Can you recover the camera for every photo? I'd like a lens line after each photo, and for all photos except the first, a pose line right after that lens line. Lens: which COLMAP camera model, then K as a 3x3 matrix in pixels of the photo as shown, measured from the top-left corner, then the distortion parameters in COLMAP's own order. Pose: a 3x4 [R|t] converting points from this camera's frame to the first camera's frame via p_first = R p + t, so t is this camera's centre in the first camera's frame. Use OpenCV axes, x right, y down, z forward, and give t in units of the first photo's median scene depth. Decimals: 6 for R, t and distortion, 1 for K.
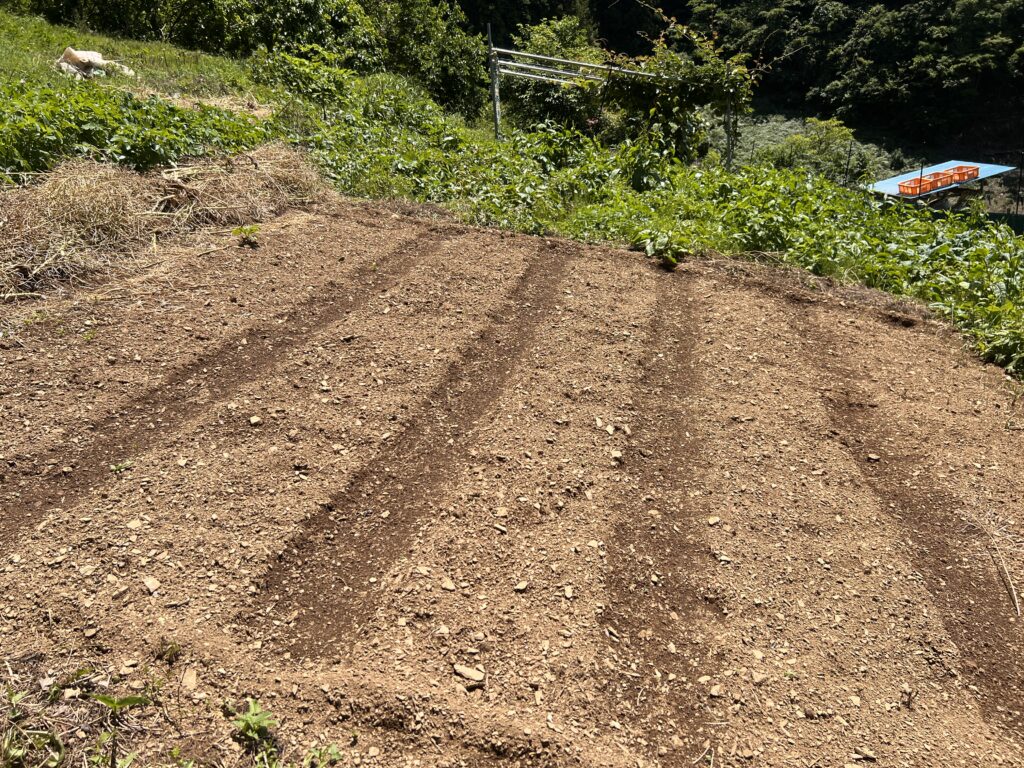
lens RADIAL K [[779.7, 0, 512.0], [0, 779.7, 384.0], [0, 0, 1]] dist [0.049002, -0.062531]
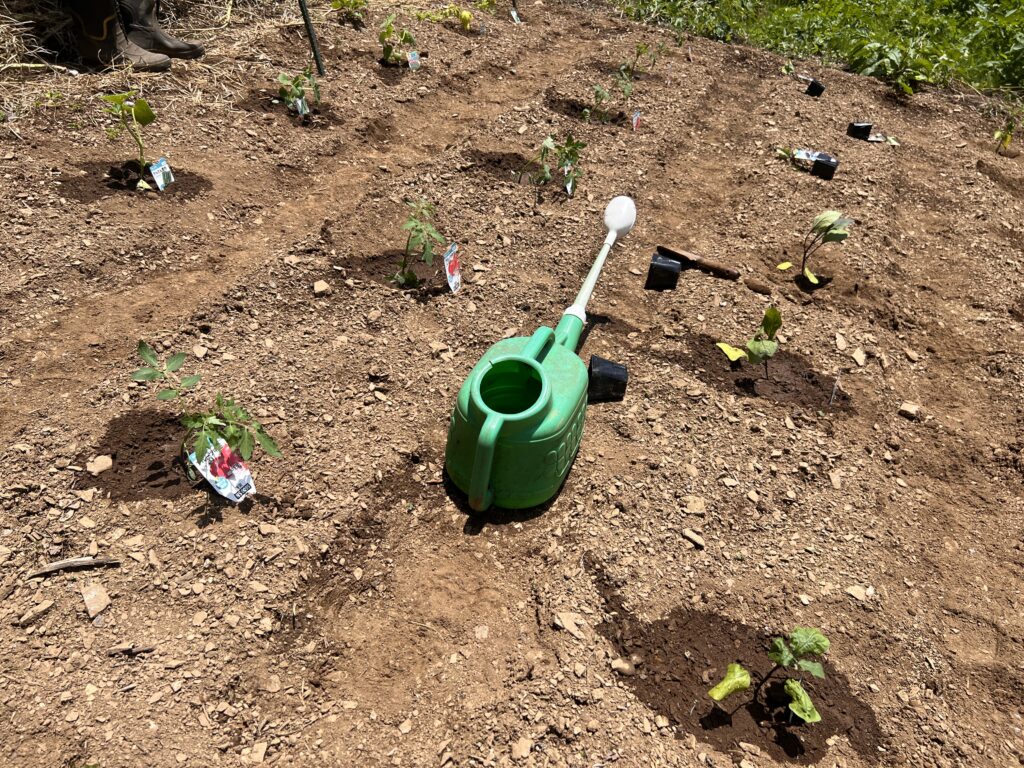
lens RADIAL K [[779.7, 0, 512.0], [0, 779.7, 384.0], [0, 0, 1]] dist [0.049002, -0.062531]
pose [[0.984360, 0.126605, -0.122502, -0.084508], [-0.097168, 0.970212, 0.221916, -0.040936], [0.146949, -0.206542, 0.967340, 0.401796]]
